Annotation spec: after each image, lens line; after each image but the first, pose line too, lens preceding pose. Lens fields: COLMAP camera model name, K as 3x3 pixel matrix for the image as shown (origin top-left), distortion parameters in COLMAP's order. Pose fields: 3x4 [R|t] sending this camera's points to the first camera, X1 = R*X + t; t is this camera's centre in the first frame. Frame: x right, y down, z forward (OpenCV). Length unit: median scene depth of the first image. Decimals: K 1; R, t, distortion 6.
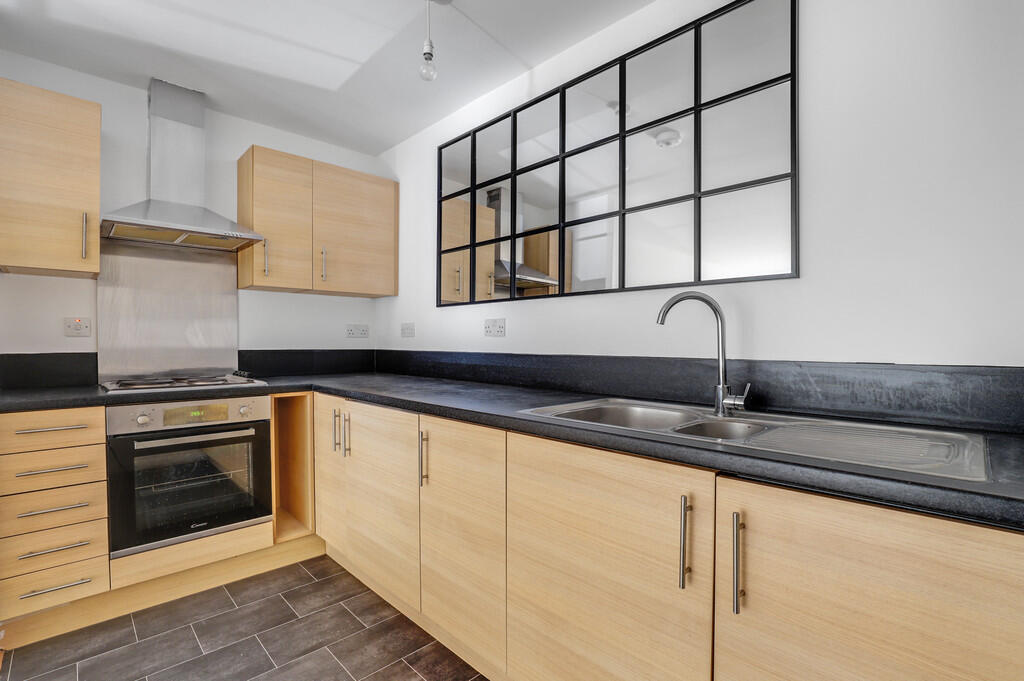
lens RADIAL K [[472.4, 0, 517.5], [0, 472.4, 342.0], [0, 0, 1]] dist [-0.019596, 0.000822]
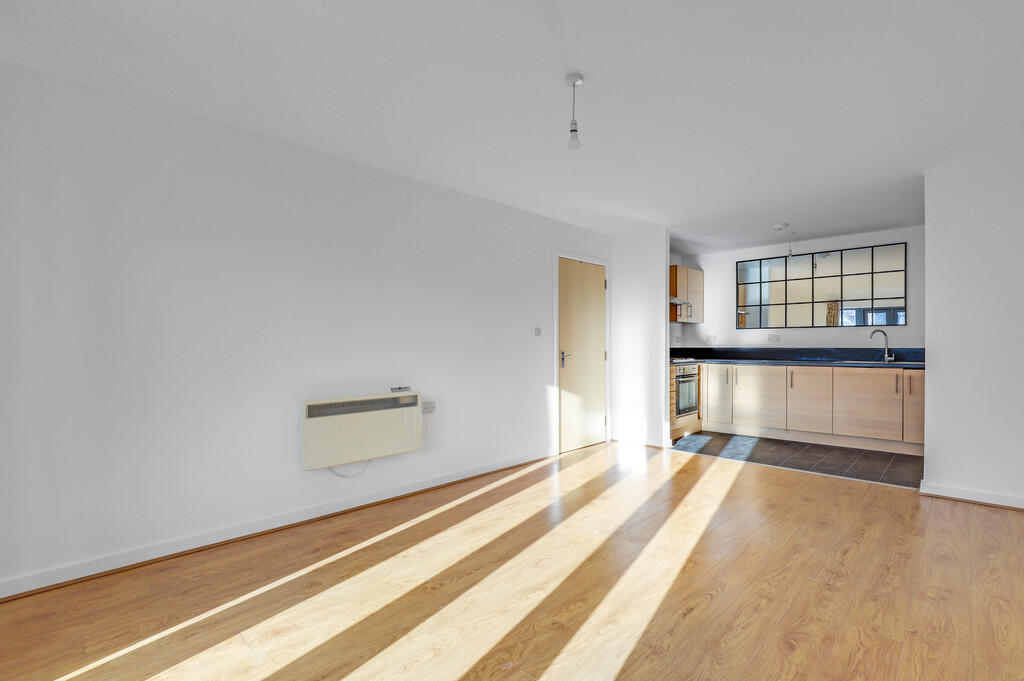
lens RADIAL K [[476.7, 0, 516.7], [0, 476.7, 338.8], [0, 0, 1]] dist [-0.041638, 0.015984]
pose [[0.999778, -0.006961, 0.019882, -1.644615], [0.007308, 0.999822, -0.017422, 0.008231], [-0.019757, 0.017563, 0.999651, -1.683306]]
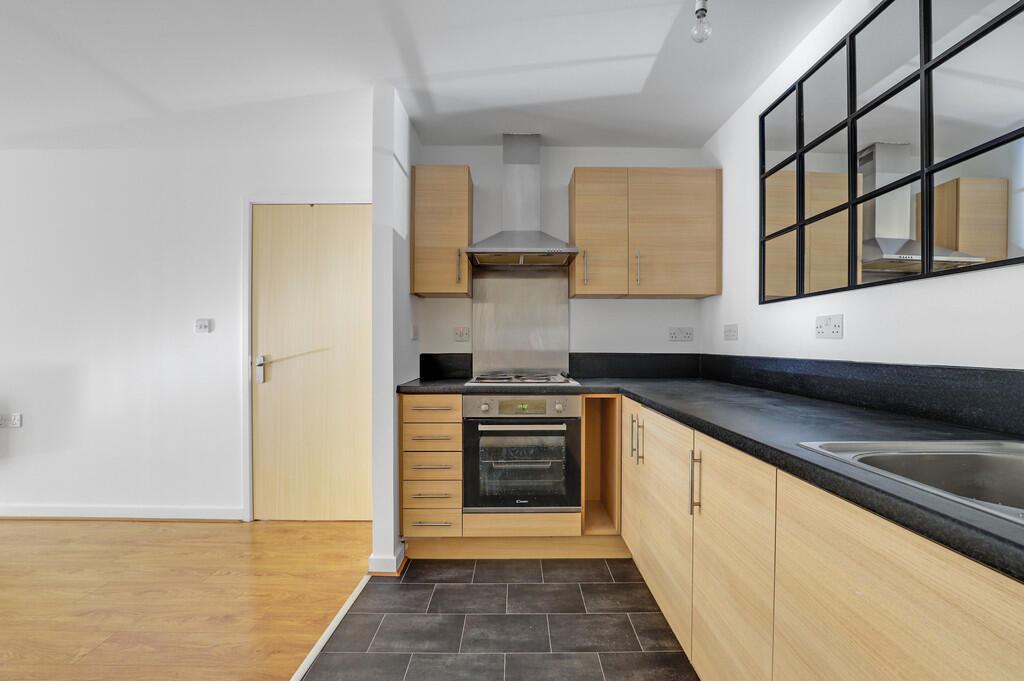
lens RADIAL K [[470.1, 0, 512.0], [0, 470.1, 340.5], [0, 0, 1]] dist [-0.029082, 0.000439]
pose [[0.723995, -0.006118, -0.689778, 0.106725], [-0.001753, 0.999941, -0.010709, 0.000225], [0.689803, 0.008962, 0.723942, 0.118583]]
